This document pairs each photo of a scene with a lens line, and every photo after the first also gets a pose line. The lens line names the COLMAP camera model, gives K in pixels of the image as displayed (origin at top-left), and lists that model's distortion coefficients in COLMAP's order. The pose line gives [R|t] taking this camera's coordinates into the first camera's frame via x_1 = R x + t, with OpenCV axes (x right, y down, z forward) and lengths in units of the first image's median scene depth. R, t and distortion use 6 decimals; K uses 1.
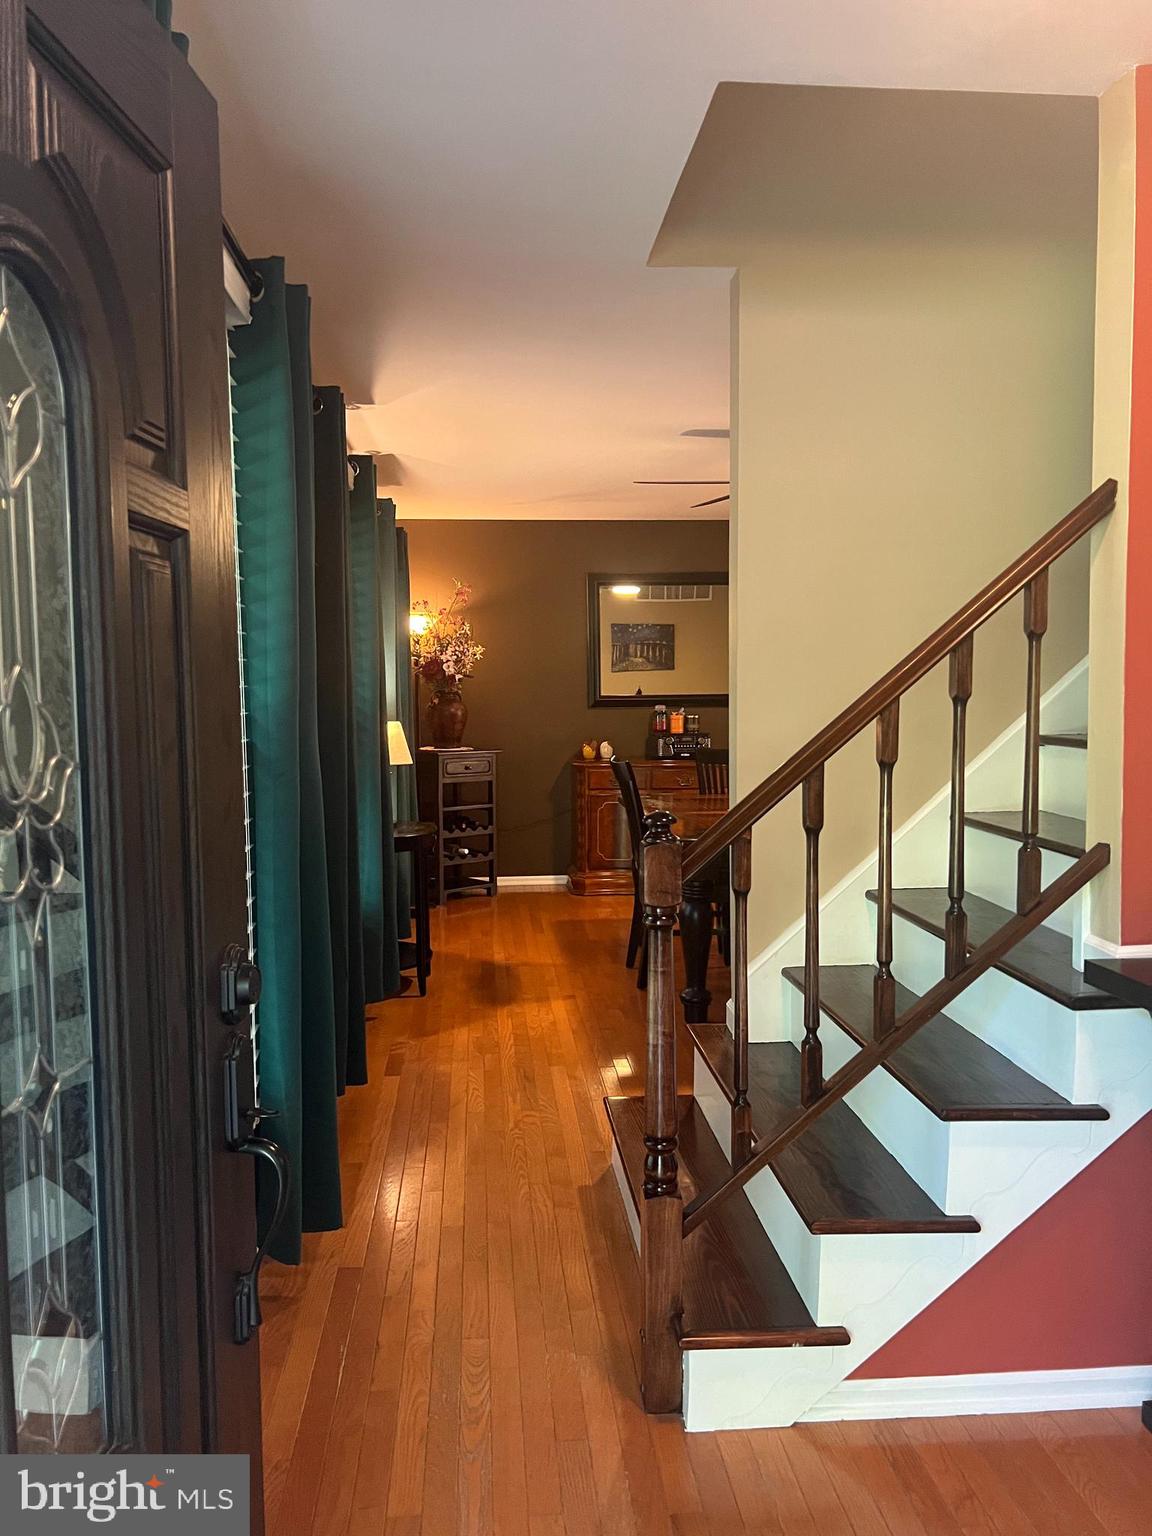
lens RADIAL K [[1146.3, 0, 578.8], [0, 1146.3, 783.3], [0, 0, 1]] dist [0.057040, -0.070604]
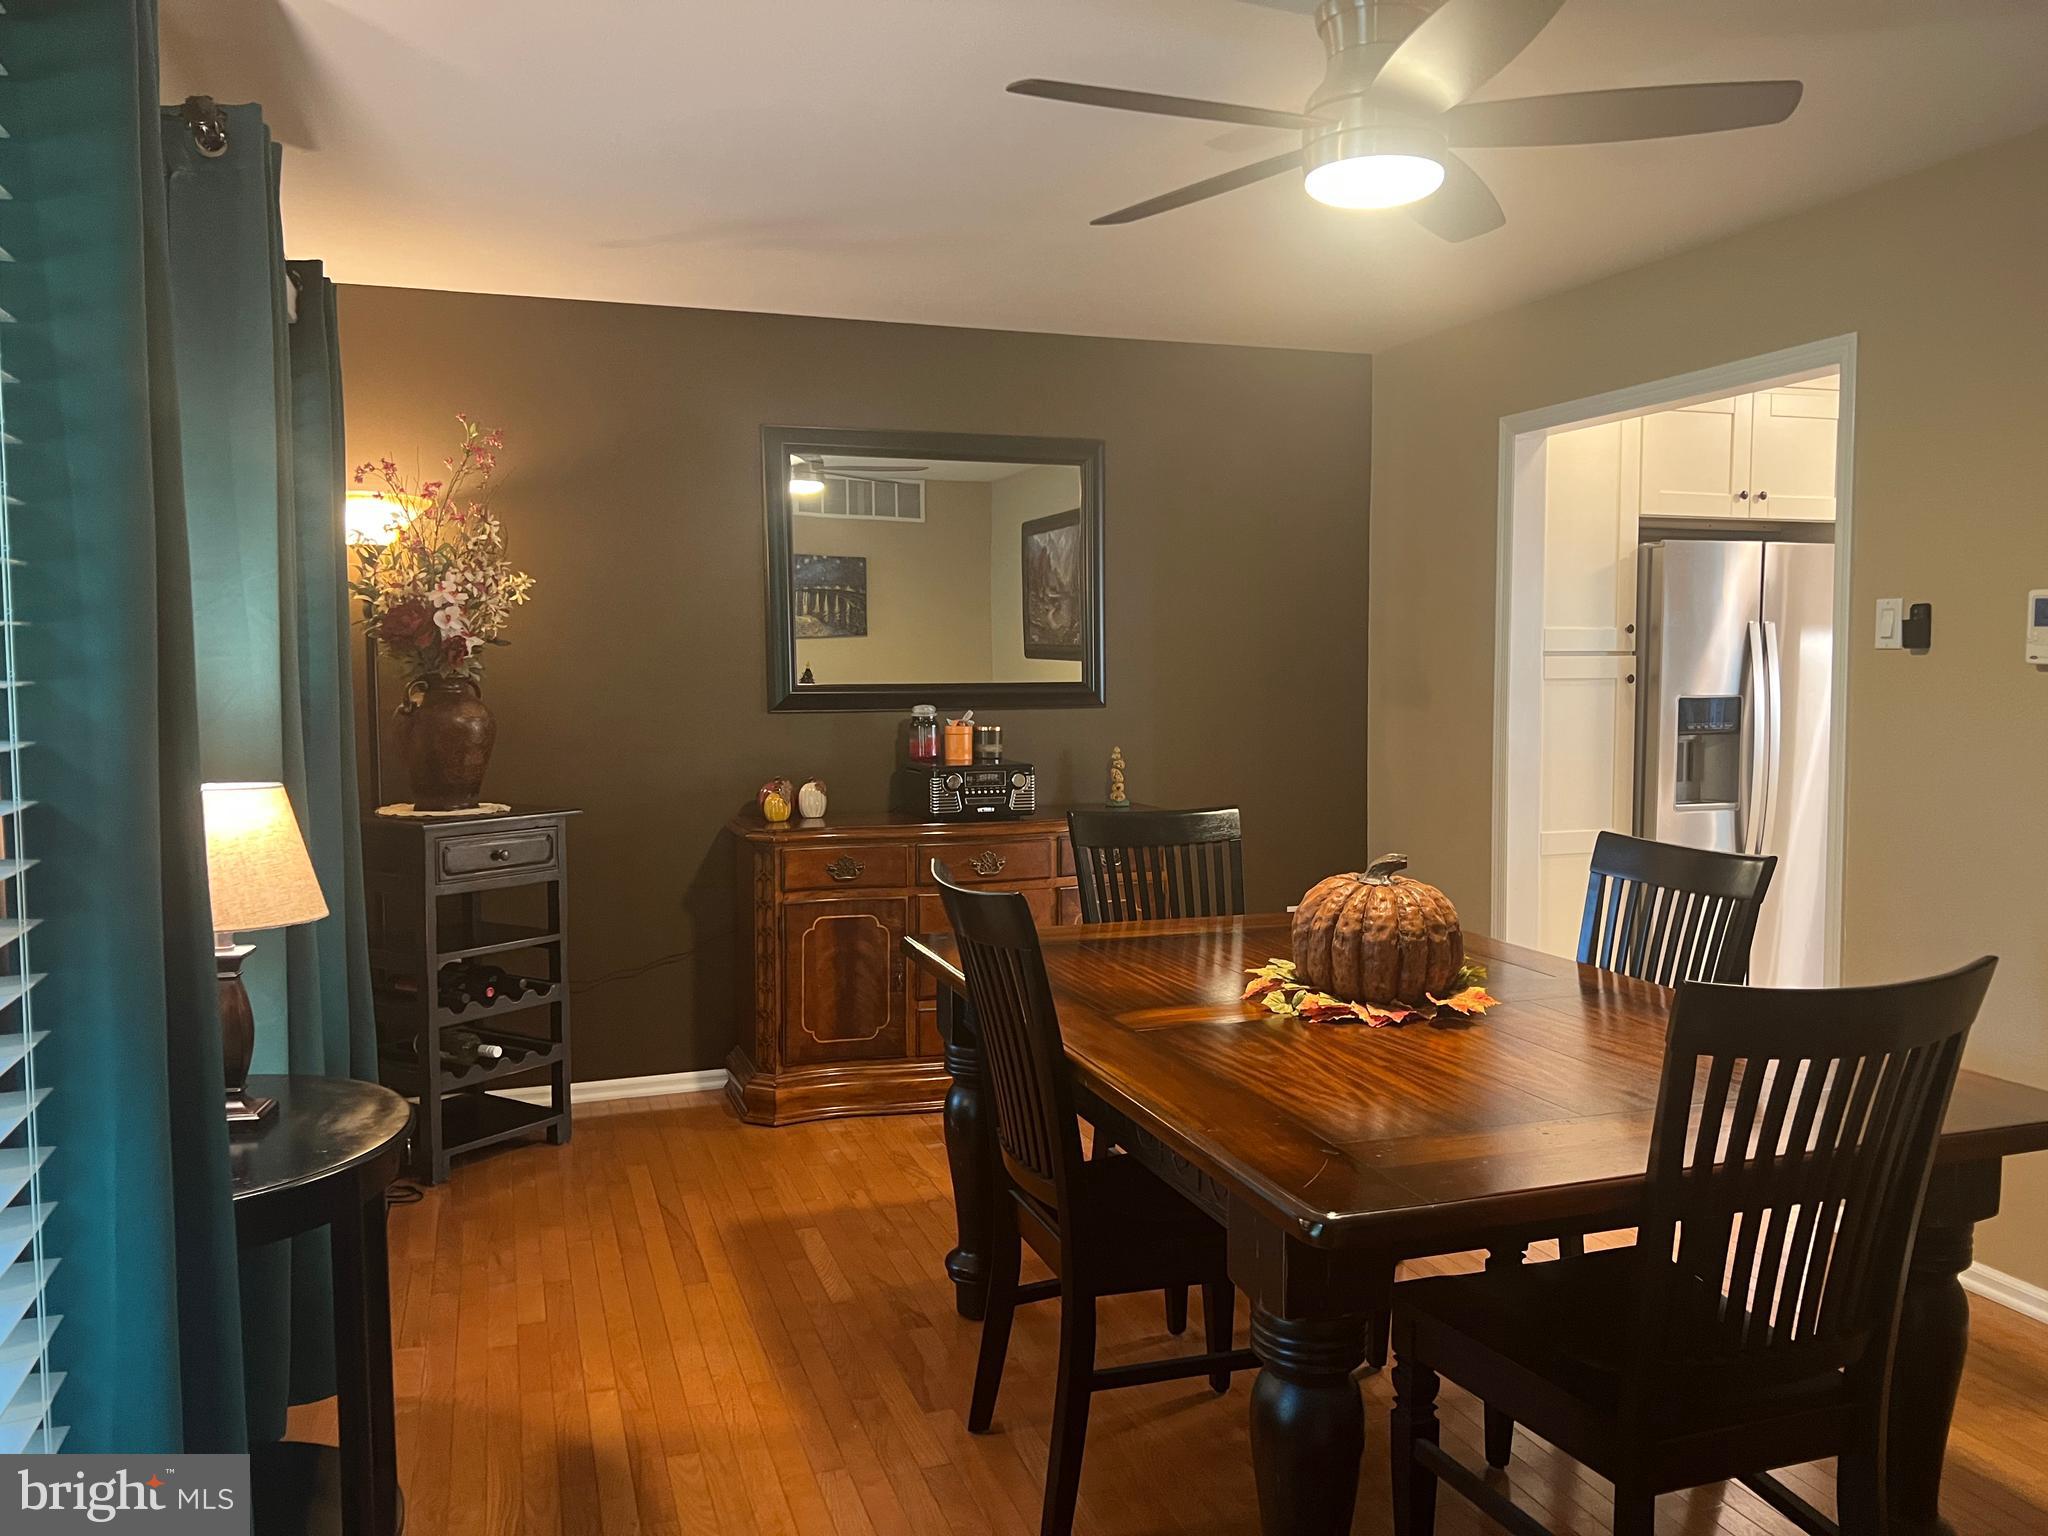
lens RADIAL K [[1528.4, 0, 1039.8], [0, 1528.4, 759.9], [0, 0, 1]] dist [0.057040, -0.070604]
pose [[0.968232, -0.012900, 0.249720, -0.043302], [0.018125, 0.999662, -0.018634, -0.033763], [-0.249395, 0.022568, 0.968139, 0.384749]]
